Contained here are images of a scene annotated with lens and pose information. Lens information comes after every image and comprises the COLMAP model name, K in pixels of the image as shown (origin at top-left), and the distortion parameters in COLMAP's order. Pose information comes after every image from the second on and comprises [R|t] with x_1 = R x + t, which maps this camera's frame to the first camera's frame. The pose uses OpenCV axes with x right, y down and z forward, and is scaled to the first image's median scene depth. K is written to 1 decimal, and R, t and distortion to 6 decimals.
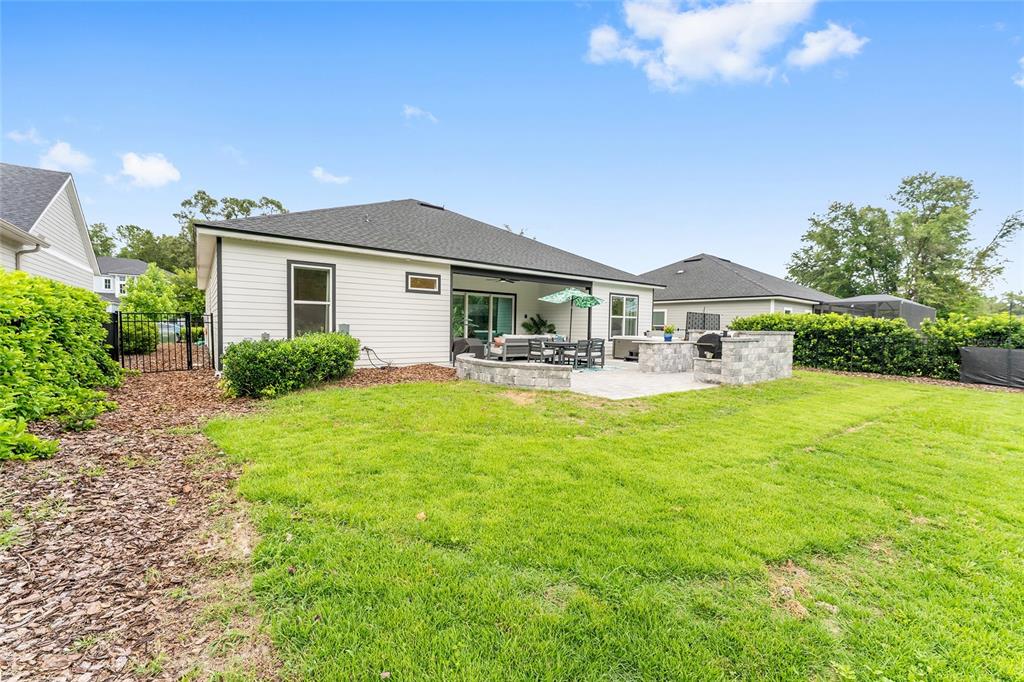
lens RADIAL K [[412.6, 0, 509.7], [0, 412.6, 339.1], [0, 0, 1]] dist [-0.000719, -0.000115]
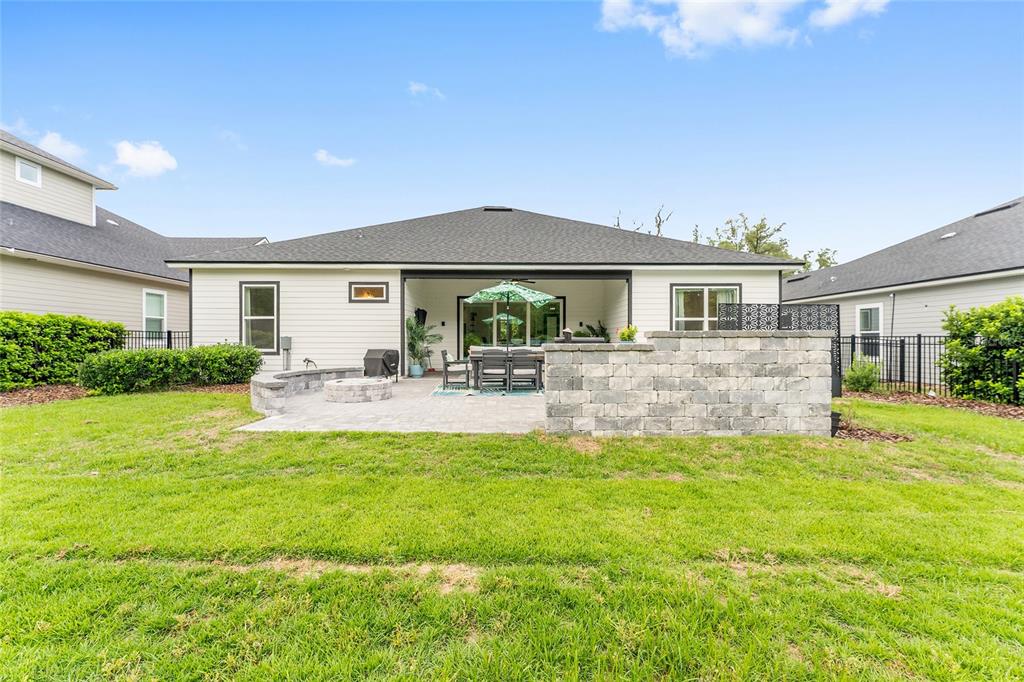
lens RADIAL K [[426.5, 0, 508.0], [0, 426.5, 341.2], [0, 0, 1]] dist [-0.001736, -0.000259]
pose [[0.804857, -0.017102, -0.593223, 0.575846], [-0.004577, 0.999376, -0.035020, 0.009168], [0.593452, 0.030901, 0.804276, 0.371657]]
